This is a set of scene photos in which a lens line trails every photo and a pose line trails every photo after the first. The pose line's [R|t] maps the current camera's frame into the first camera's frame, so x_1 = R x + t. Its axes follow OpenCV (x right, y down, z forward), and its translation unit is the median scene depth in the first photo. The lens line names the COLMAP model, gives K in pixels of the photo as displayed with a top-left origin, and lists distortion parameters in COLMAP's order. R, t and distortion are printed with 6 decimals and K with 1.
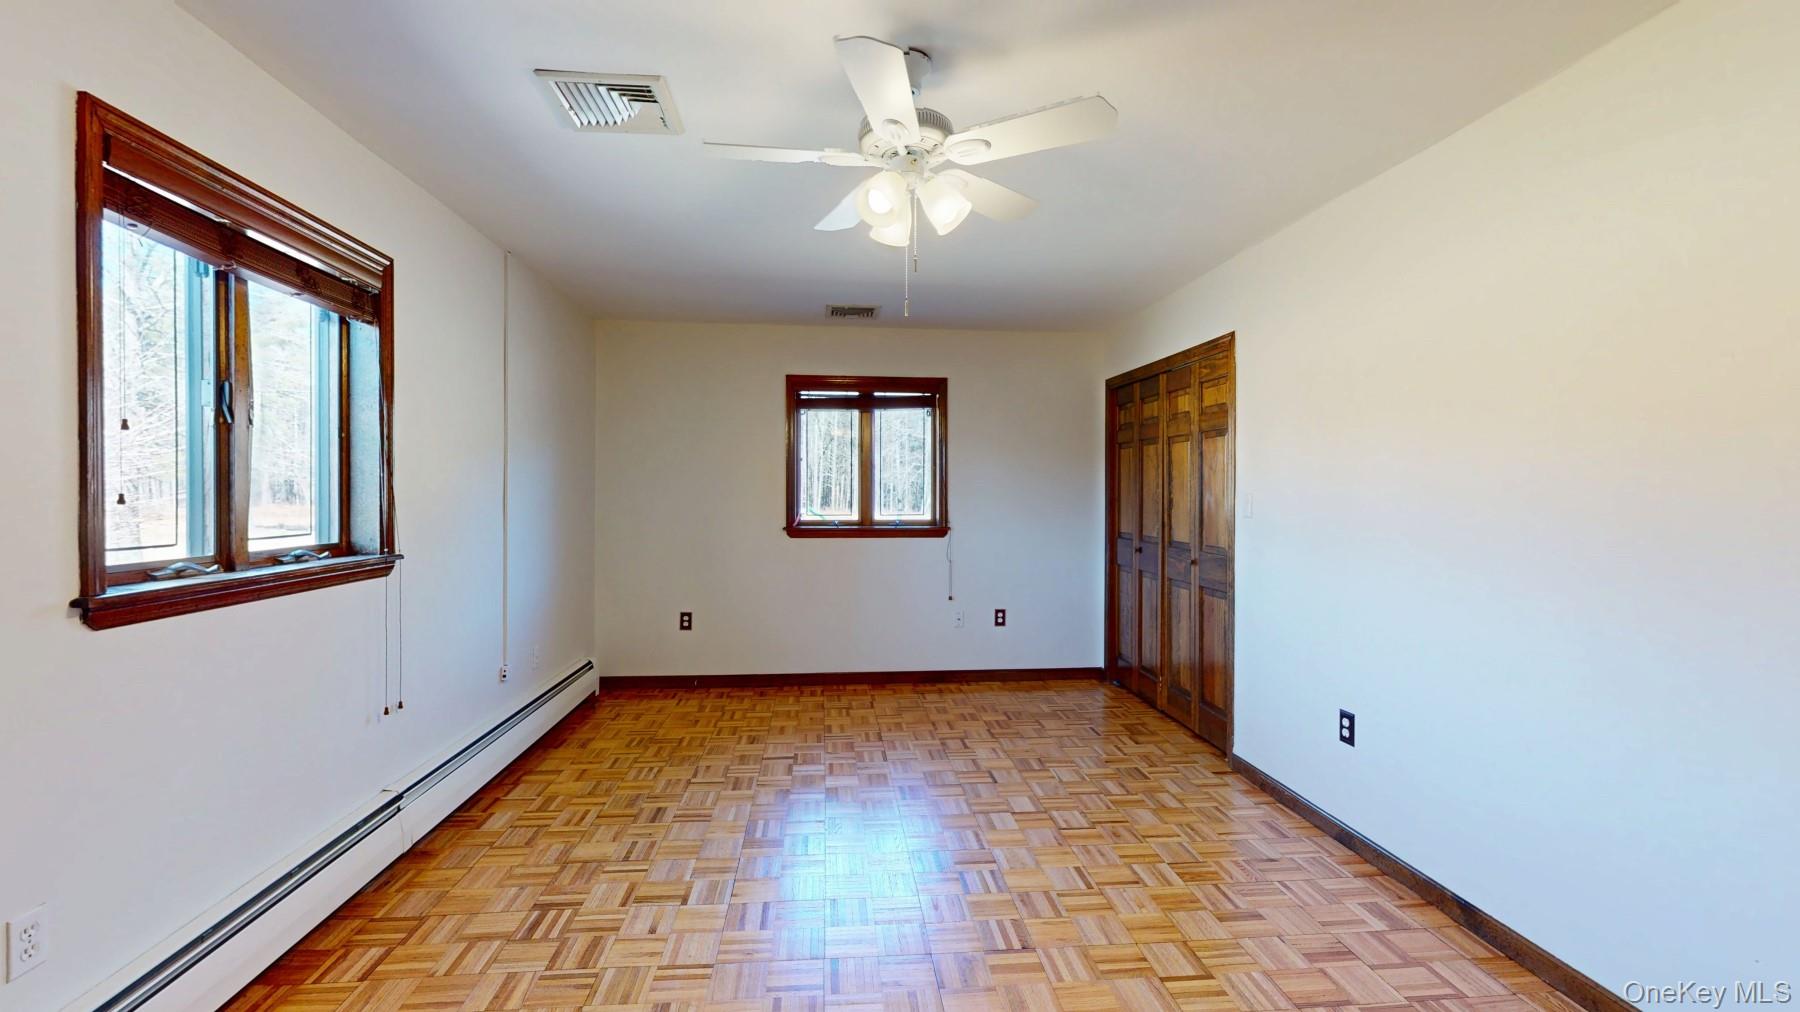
lens RADIAL K [[752.1, 0, 900.0], [0, 752.1, 506.0], [0, 0, 1]] dist [0.000863, -0.000128]
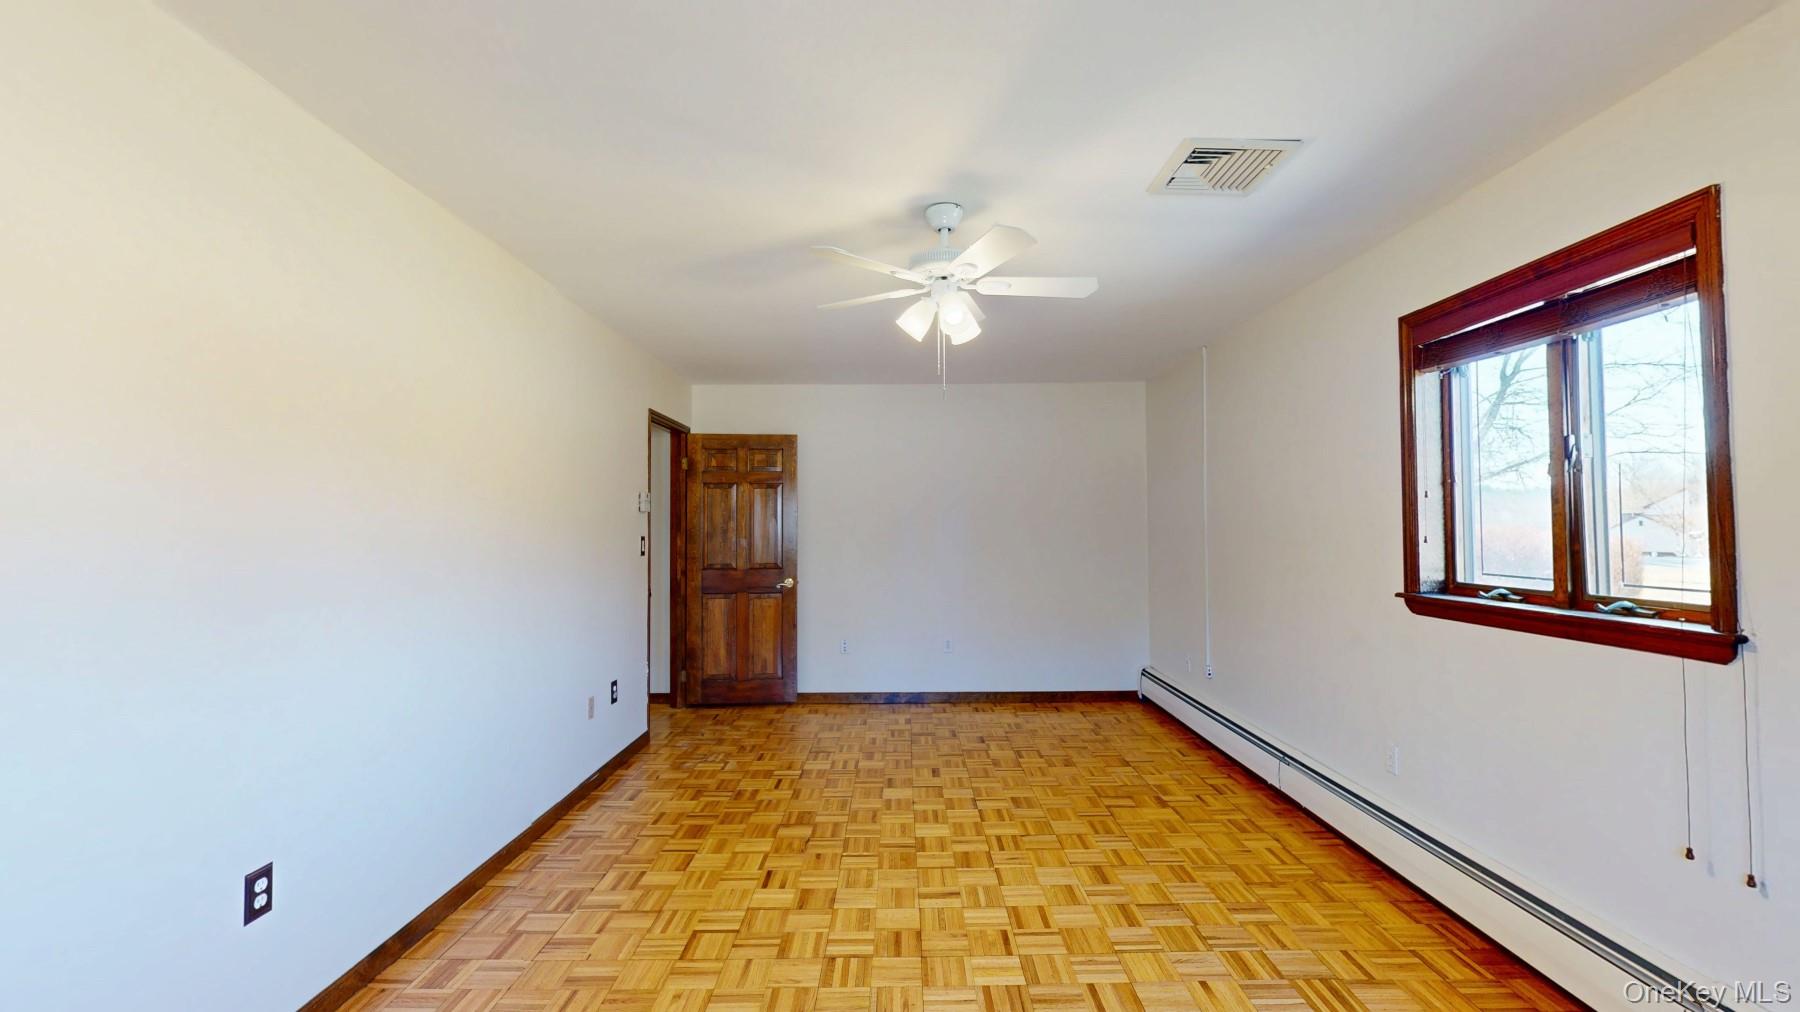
lens RADIAL K [[752.1, 0, 900.0], [0, 752.1, 506.0], [0, 0, 1]] dist [0.000863, -0.000128]
pose [[-0.995307, 0.002882, 0.096728, -0.034206], [0.000795, 0.999766, -0.021605, -0.036661], [-0.096767, -0.021427, -0.995076, 2.118815]]
